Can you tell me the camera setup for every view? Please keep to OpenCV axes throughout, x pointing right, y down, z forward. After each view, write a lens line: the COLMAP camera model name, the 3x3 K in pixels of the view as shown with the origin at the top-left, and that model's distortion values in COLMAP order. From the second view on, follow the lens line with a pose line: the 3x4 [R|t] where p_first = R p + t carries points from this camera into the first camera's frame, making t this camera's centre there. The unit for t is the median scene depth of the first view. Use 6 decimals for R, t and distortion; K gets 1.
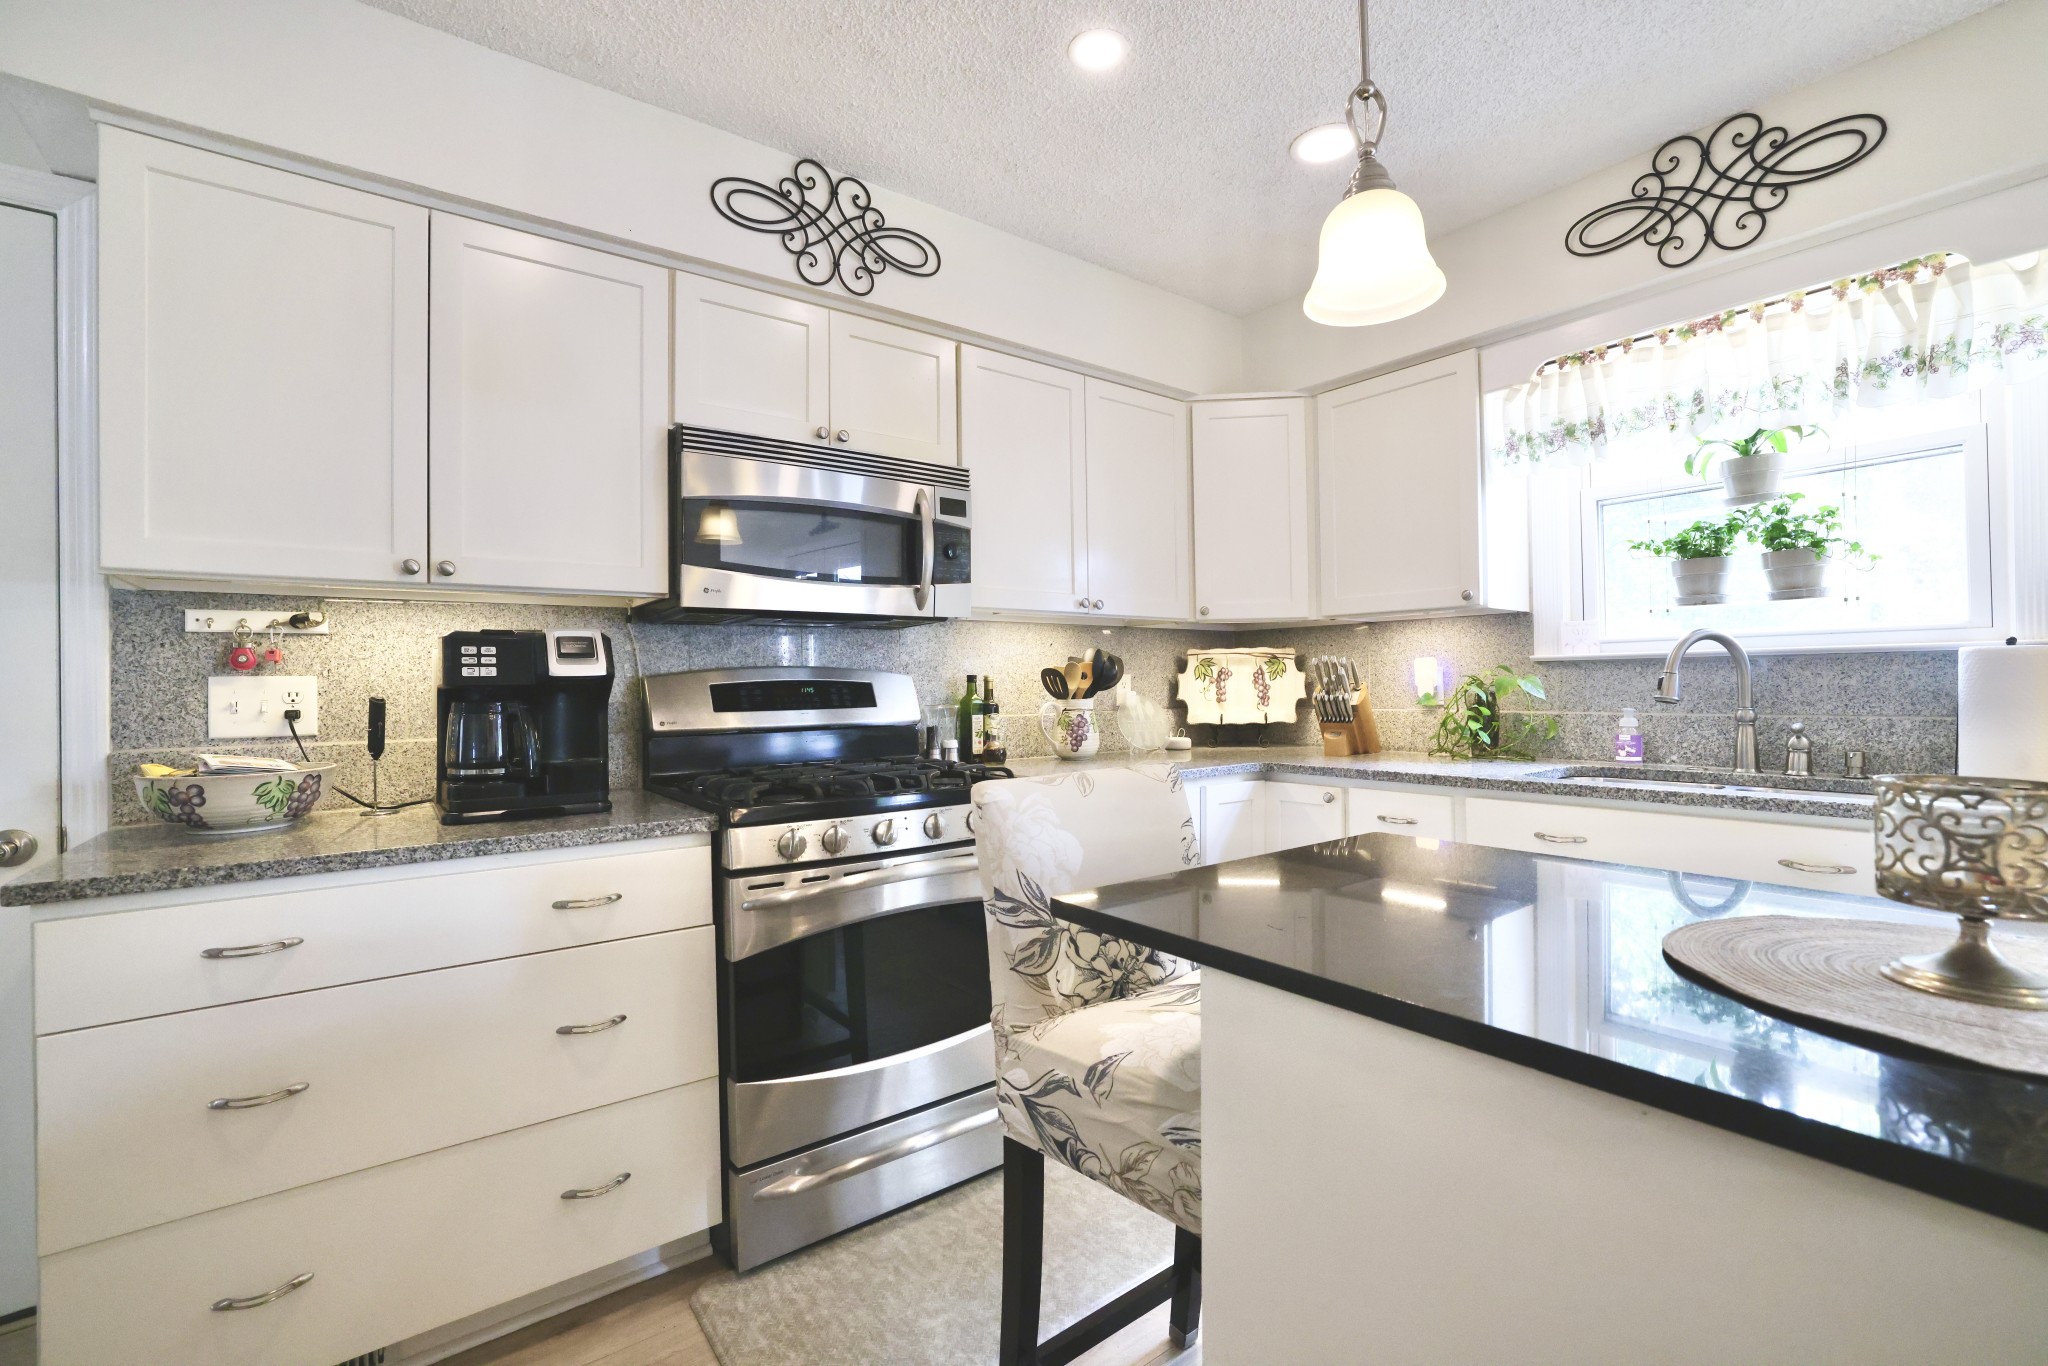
lens RADIAL K [[899.0, 0, 1014.2], [0, 899.0, 688.7], [0, 0, 1]] dist [-0.003747, 0.008807]
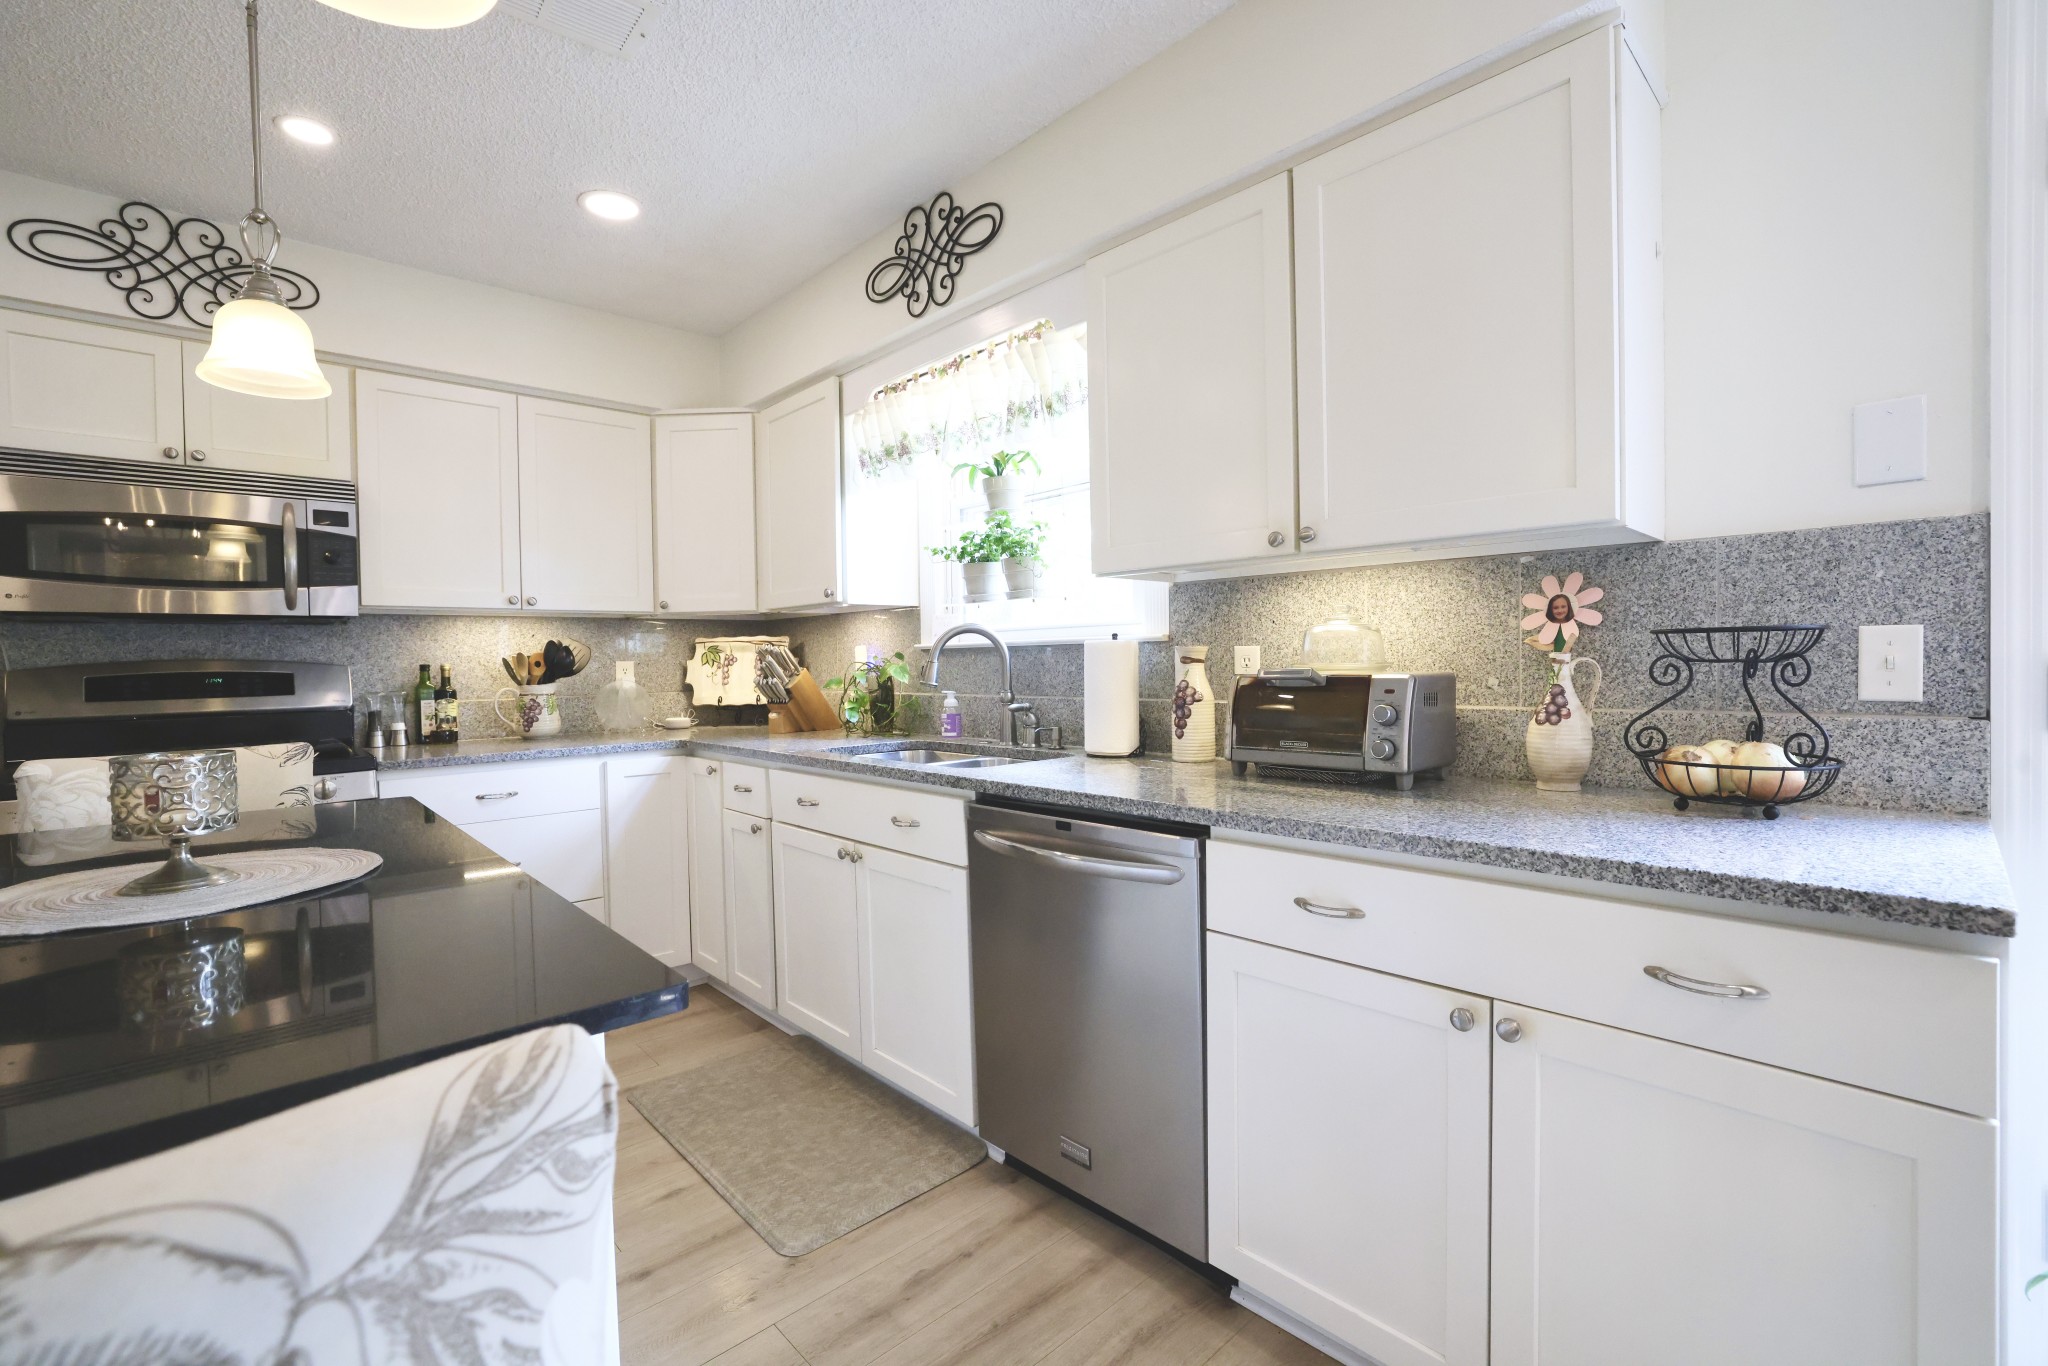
lens RADIAL K [[899.0, 0, 1043.2], [0, 899.0, 687.8], [0, 0, 1]] dist [-0.003747, 0.008807]
pose [[0.998480, -0.008946, 0.054390, 0.799133], [0.007362, 0.999545, 0.029246, -0.016218], [-0.054627, -0.028801, 0.998091, -0.189740]]
